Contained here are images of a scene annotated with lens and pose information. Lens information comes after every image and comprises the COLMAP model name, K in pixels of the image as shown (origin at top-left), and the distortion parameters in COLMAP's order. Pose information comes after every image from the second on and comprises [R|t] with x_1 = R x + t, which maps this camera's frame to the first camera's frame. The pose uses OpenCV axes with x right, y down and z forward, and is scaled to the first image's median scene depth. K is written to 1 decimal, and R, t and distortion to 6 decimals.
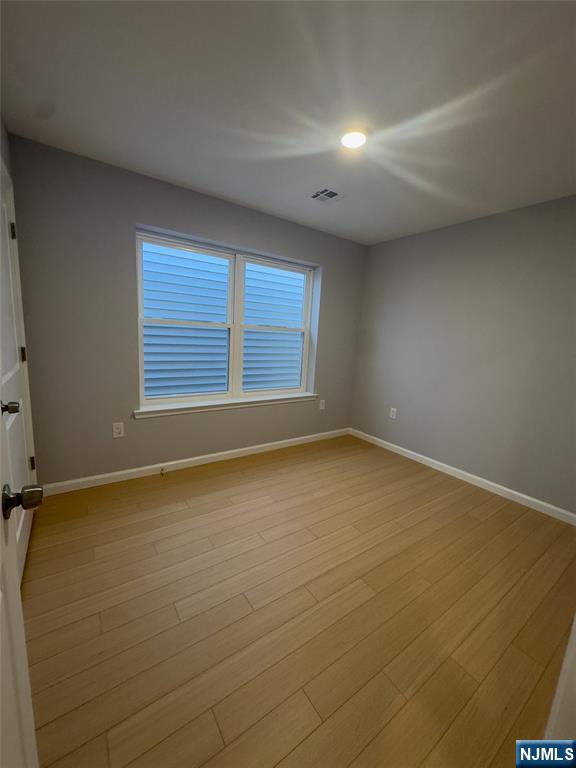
lens RADIAL K [[307.3, 0, 289.6], [0, 307.3, 382.5], [0, 0, 1]] dist [-0.001649, 0.002991]
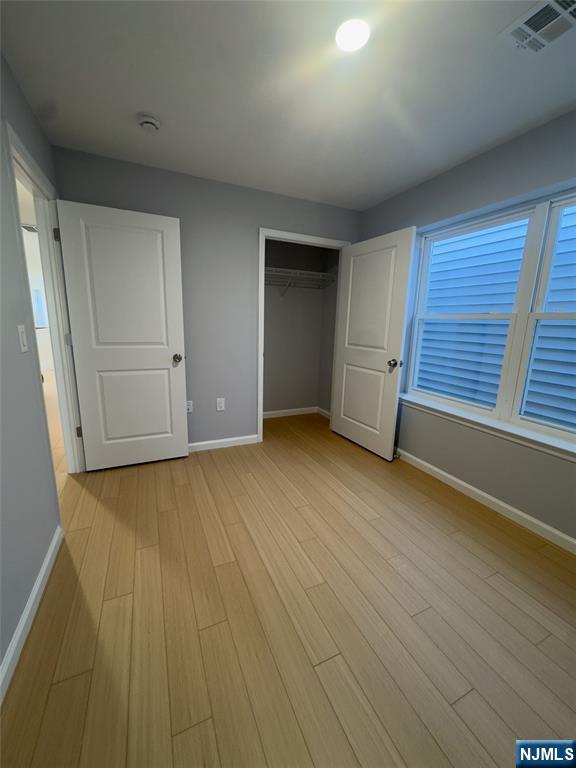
lens RADIAL K [[307.3, 0, 289.6], [0, 307.3, 382.5], [0, 0, 1]] dist [-0.001649, 0.002991]
pose [[-0.178143, 0.131211, -0.975217, 0.618125], [-0.195086, 0.966688, 0.165700, -0.059056], [0.964472, 0.219770, -0.146612, 0.679827]]
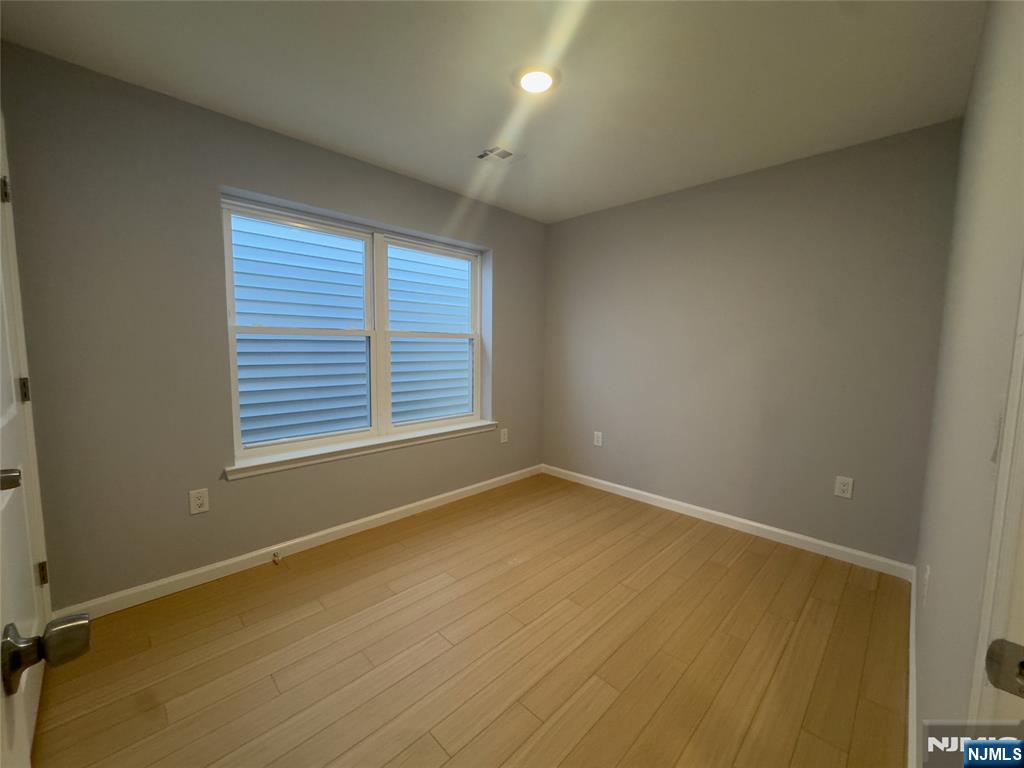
lens RADIAL K [[409.7, 0, 512.0], [0, 409.7, 384.0], [0, 0, 1]] dist [-0.001649, 0.002991]
pose [[0.983972, -0.063567, 0.166607, -0.039588], [0.073848, 0.995682, -0.056253, 0.007551], [-0.162312, 0.067654, 0.984417, 0.034823]]
